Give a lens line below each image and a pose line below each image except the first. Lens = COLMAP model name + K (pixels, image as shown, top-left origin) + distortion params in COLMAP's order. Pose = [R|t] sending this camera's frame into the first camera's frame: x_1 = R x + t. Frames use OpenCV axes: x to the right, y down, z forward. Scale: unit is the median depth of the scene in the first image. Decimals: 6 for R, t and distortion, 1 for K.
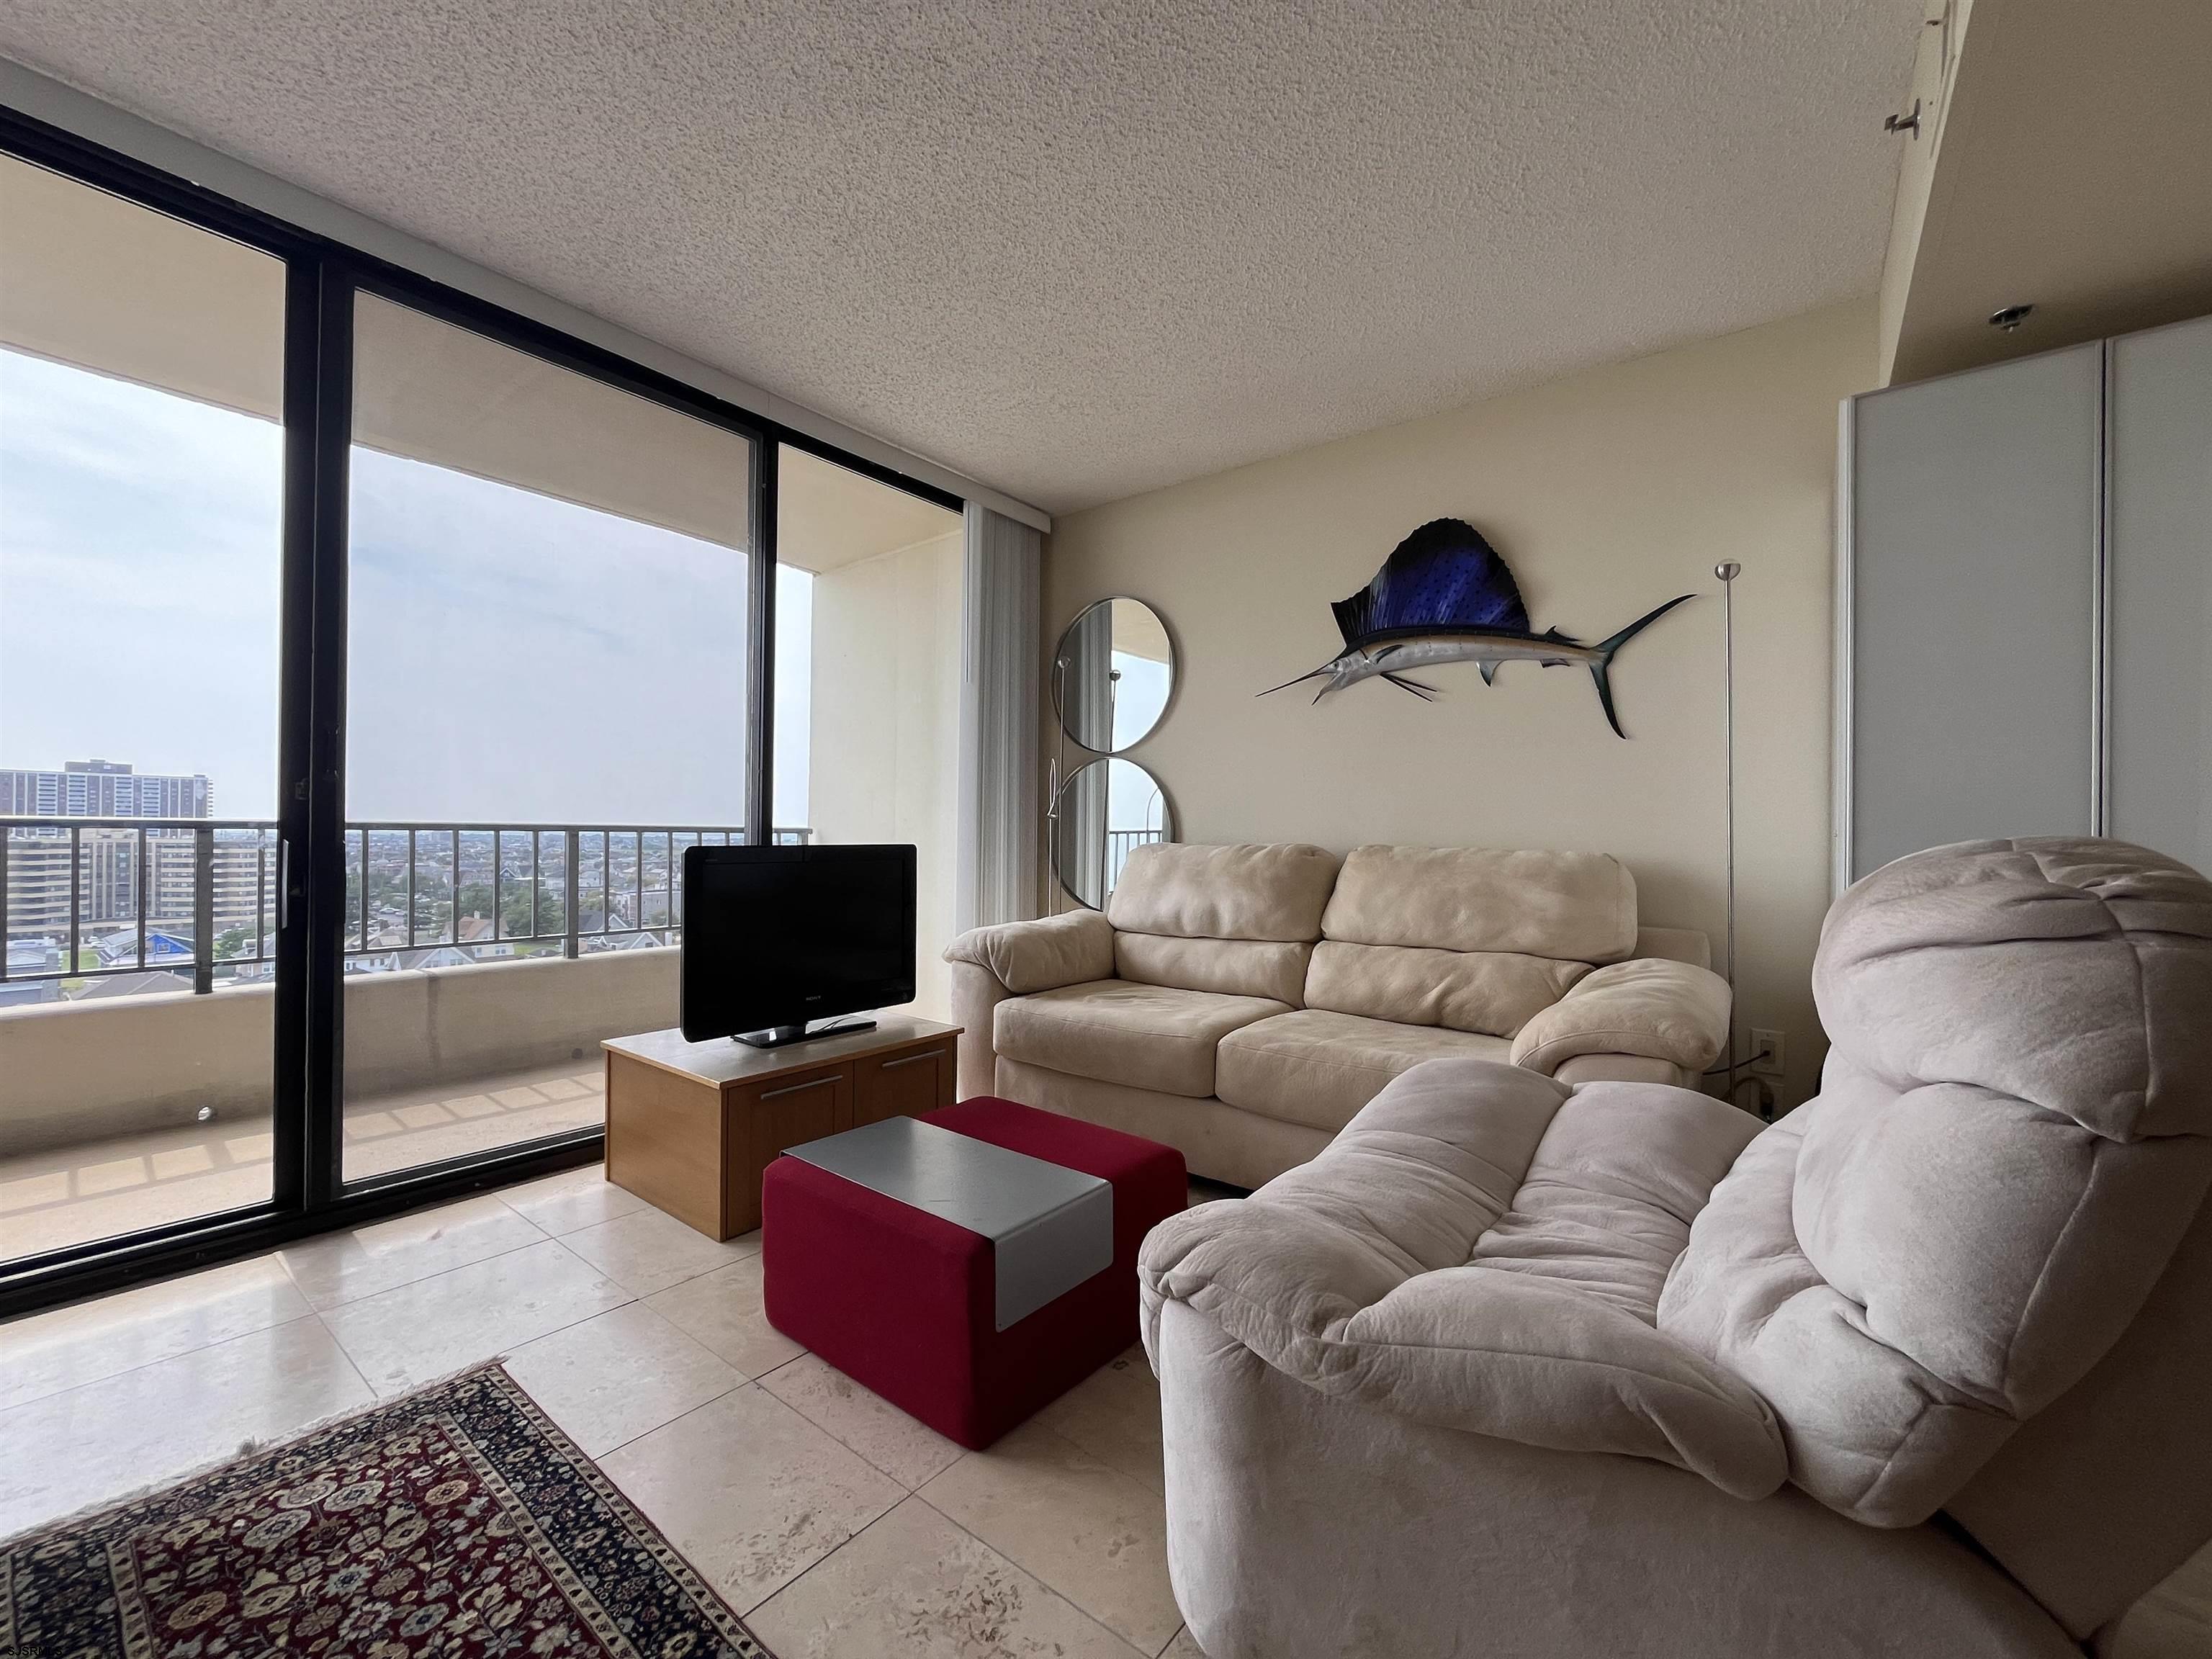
lens RADIAL K [[898.3, 0, 1095.9], [0, 898.3, 835.9], [0, 0, 1]] dist [-0.002522, 0.000464]
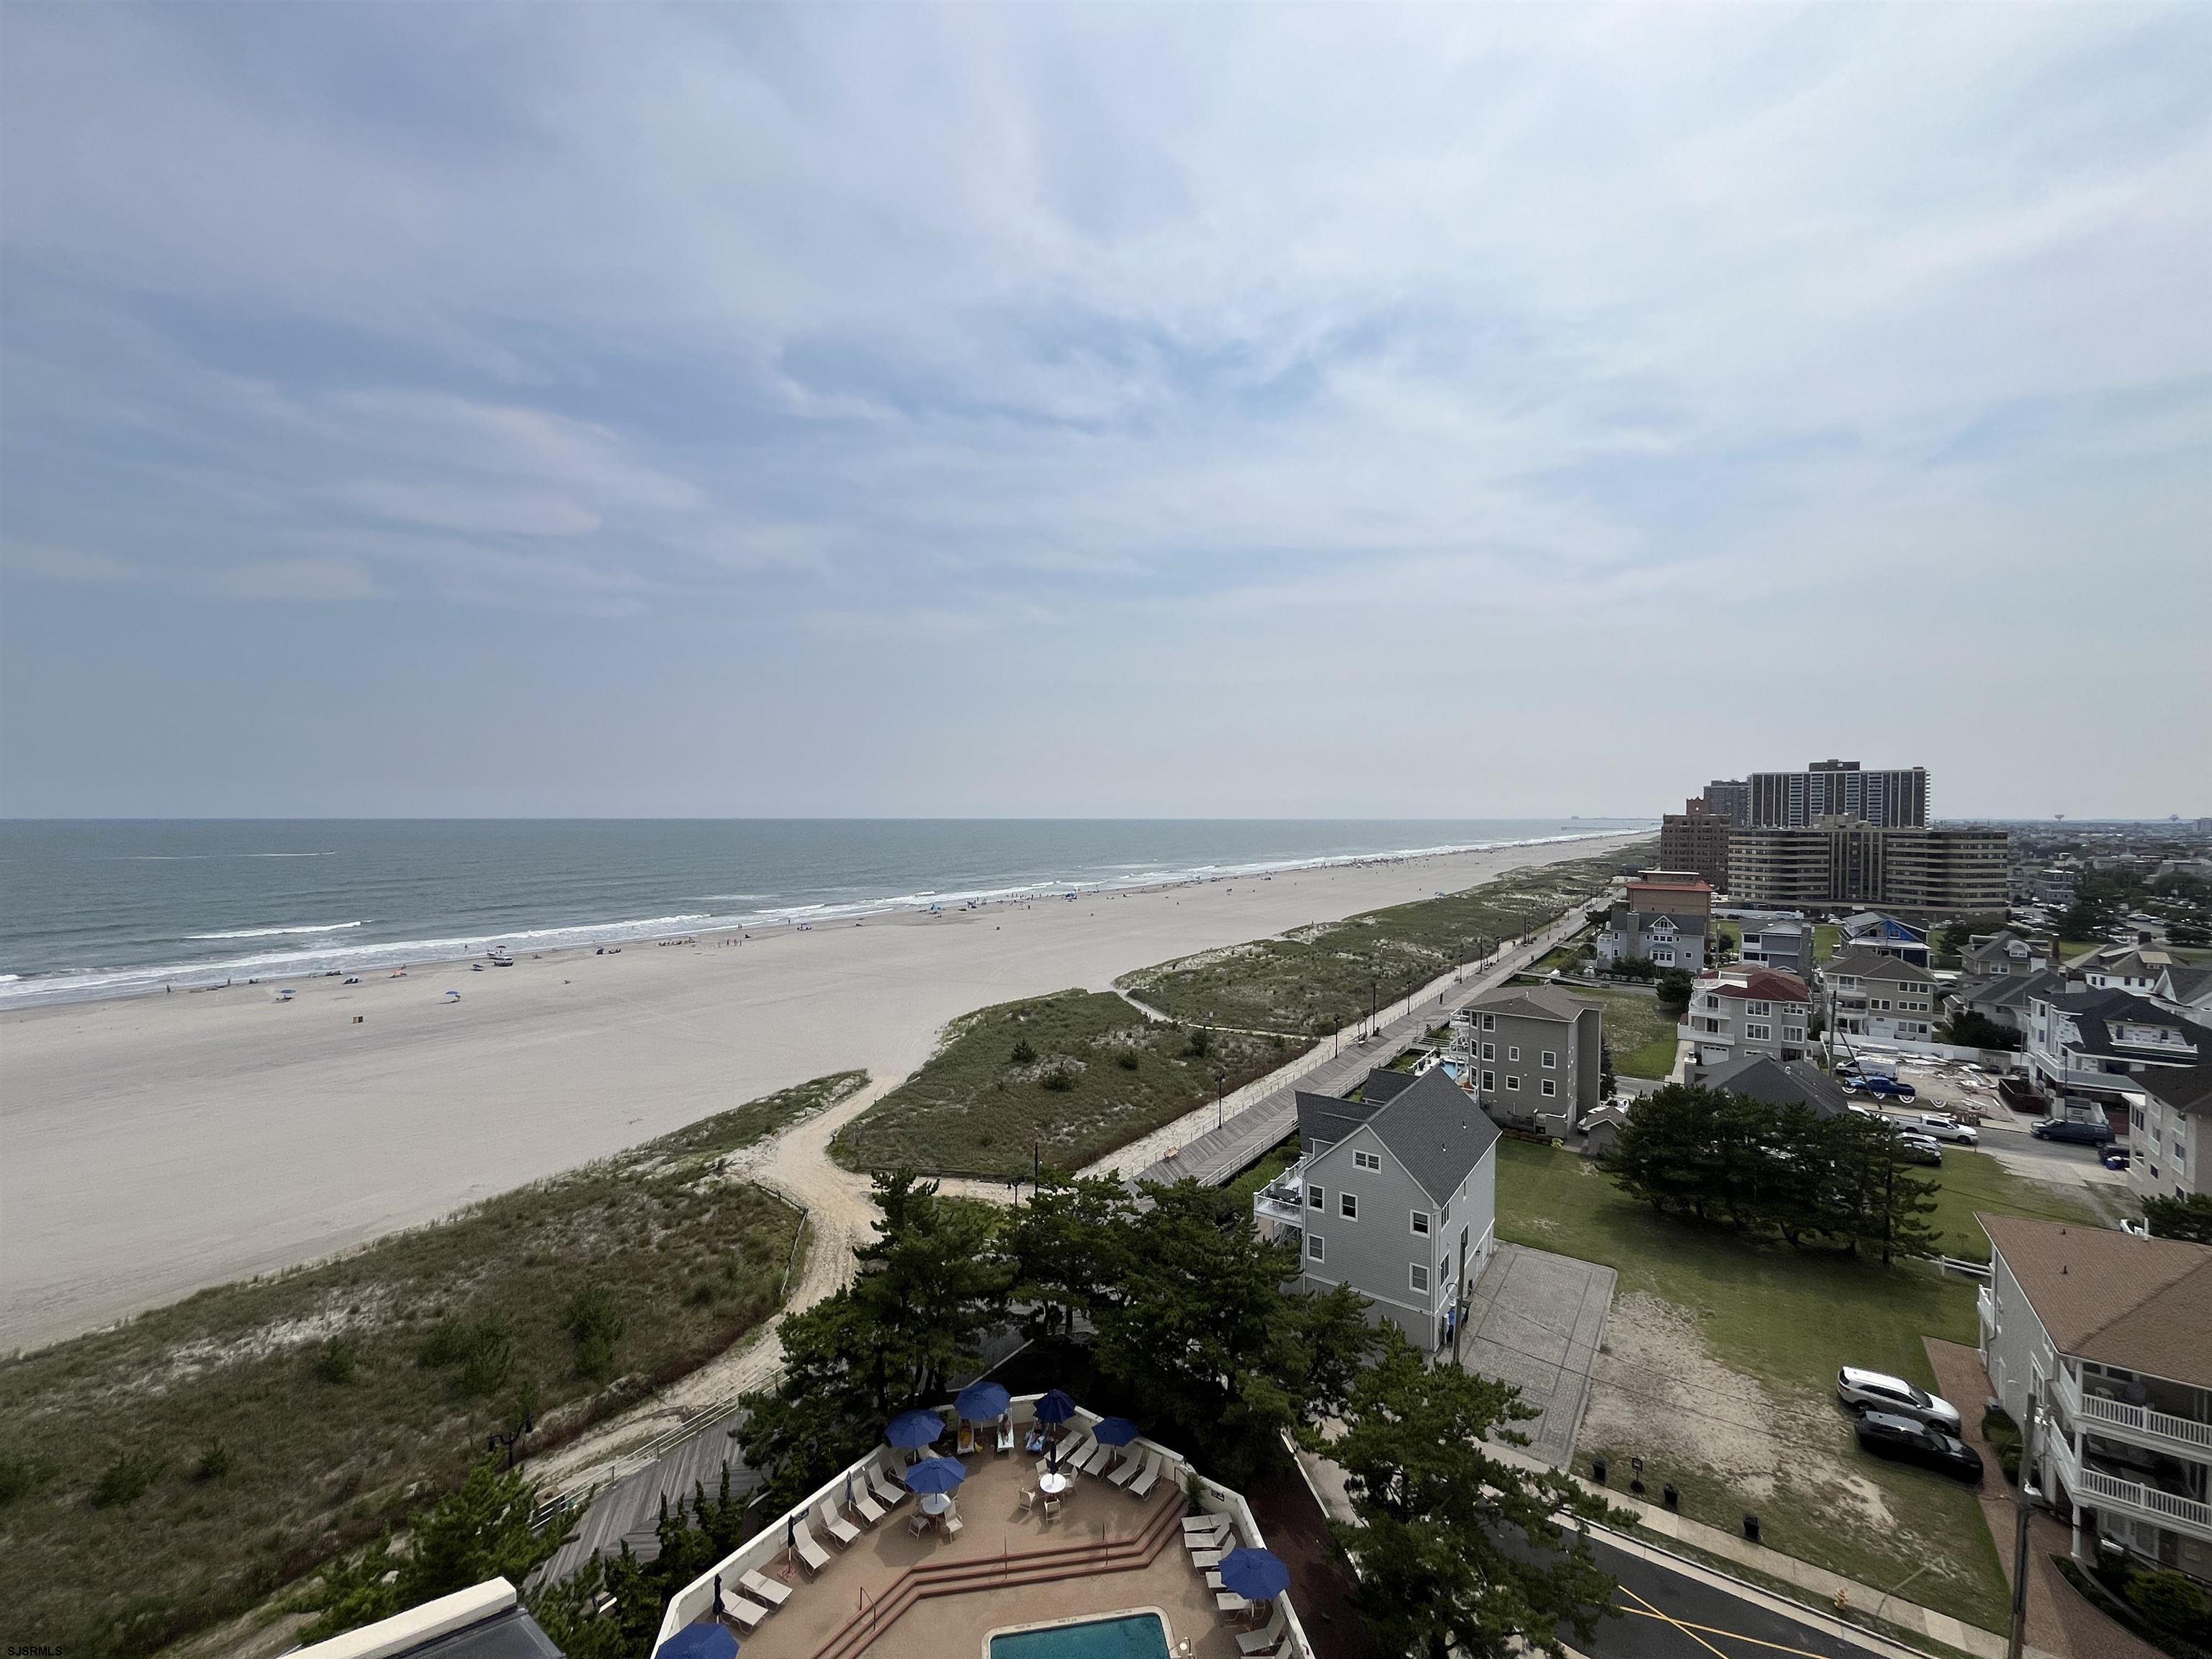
lens RADIAL K [[898.3, 0, 1098.8], [0, 898.3, 833.9], [0, 0, 1]] dist [-0.002522, 0.000464]
pose [[0.048197, 0.010776, -0.998780, -1.676601], [-0.000605, 0.999942, 0.010760, -0.165023], [0.998838, 0.000086, 0.048200, 0.767750]]
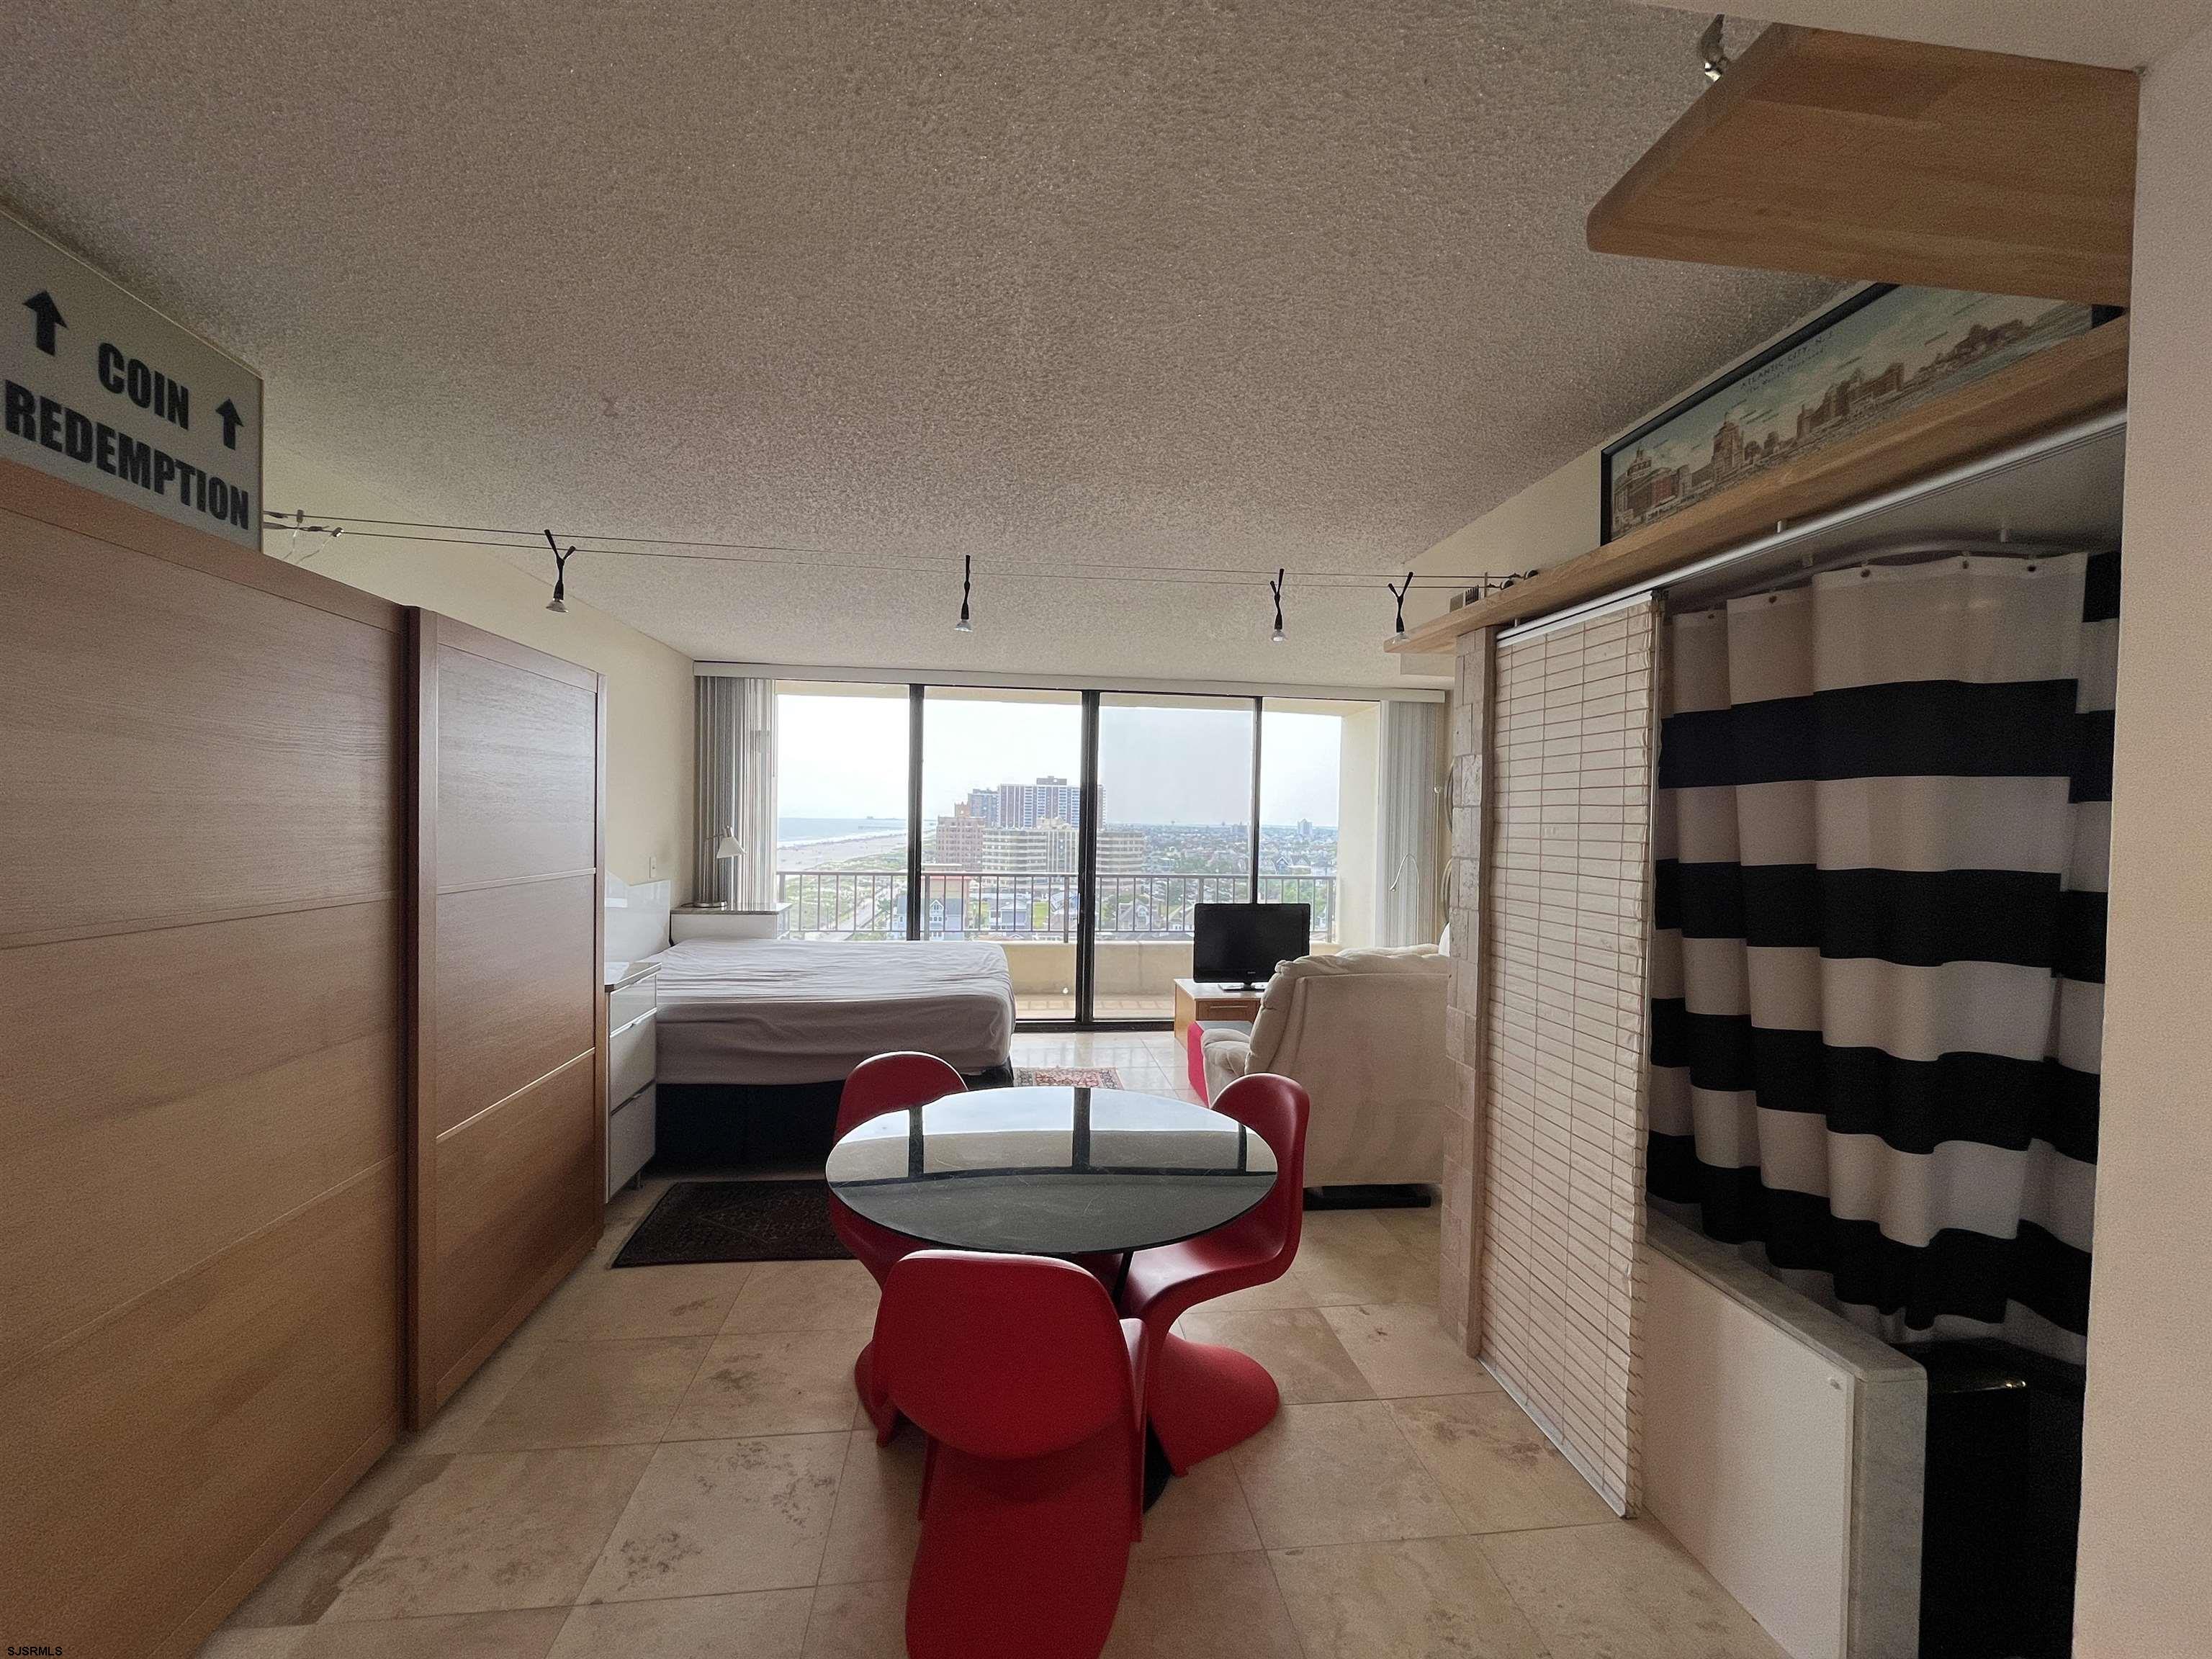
lens RADIAL K [[898.3, 0, 1101.8], [0, 898.3, 835.8], [0, 0, 1]] dist [-0.002522, 0.000464]
pose [[0.709395, 0.015492, -0.704641, 0.923738], [-0.011908, 0.999879, 0.009995, -0.164689], [0.704711, 0.001301, 0.709493, -0.784037]]
